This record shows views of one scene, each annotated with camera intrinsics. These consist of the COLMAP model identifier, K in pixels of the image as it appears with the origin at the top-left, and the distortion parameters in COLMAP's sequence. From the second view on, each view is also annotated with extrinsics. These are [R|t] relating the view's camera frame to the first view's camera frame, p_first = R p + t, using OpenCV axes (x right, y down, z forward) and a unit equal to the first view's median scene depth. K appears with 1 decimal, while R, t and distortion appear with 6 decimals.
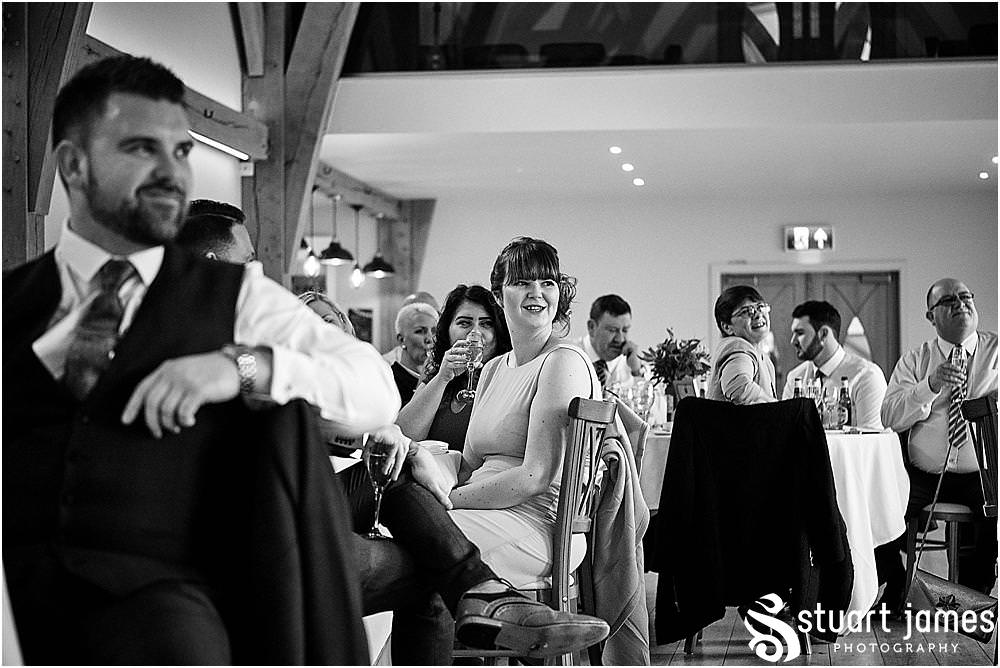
lens RADIAL K [[2163.6, 0, 500.0], [0, 2163.6, 334.0], [0, 0, 1]] dist [-0.031395, -0.198279]
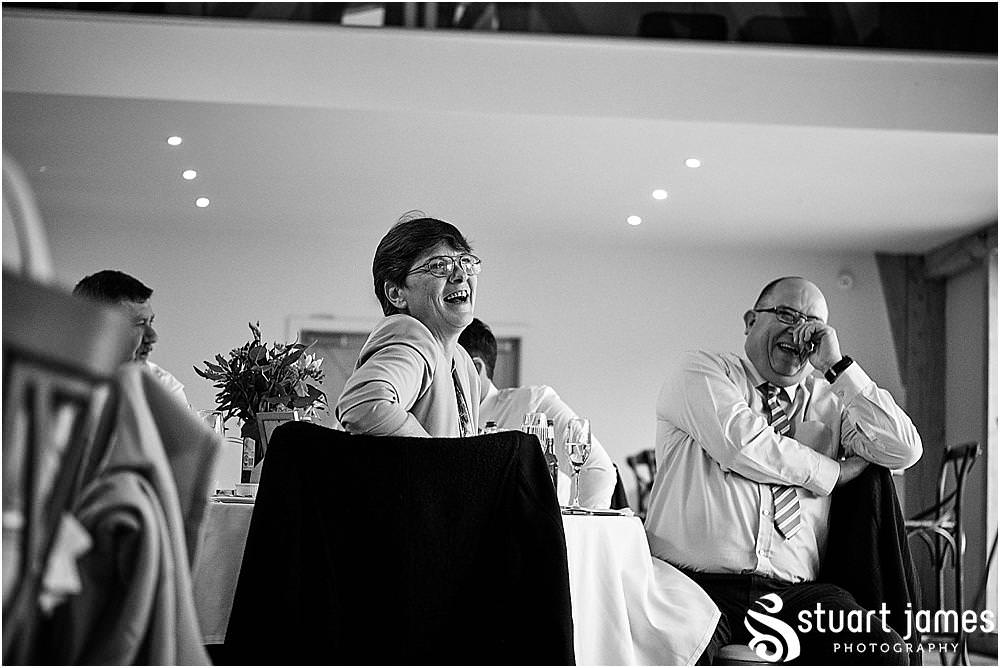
lens RADIAL K [[1847.6, 0, 500.0], [0, 1847.6, 334.0], [0, 0, 1]] dist [0.189280, 0.072274]
pose [[0.972778, 0.054554, 0.225225, 0.030985], [-0.038425, 0.996414, -0.075388, 0.035141], [-0.228530, 0.064682, 0.971386, 0.506196]]
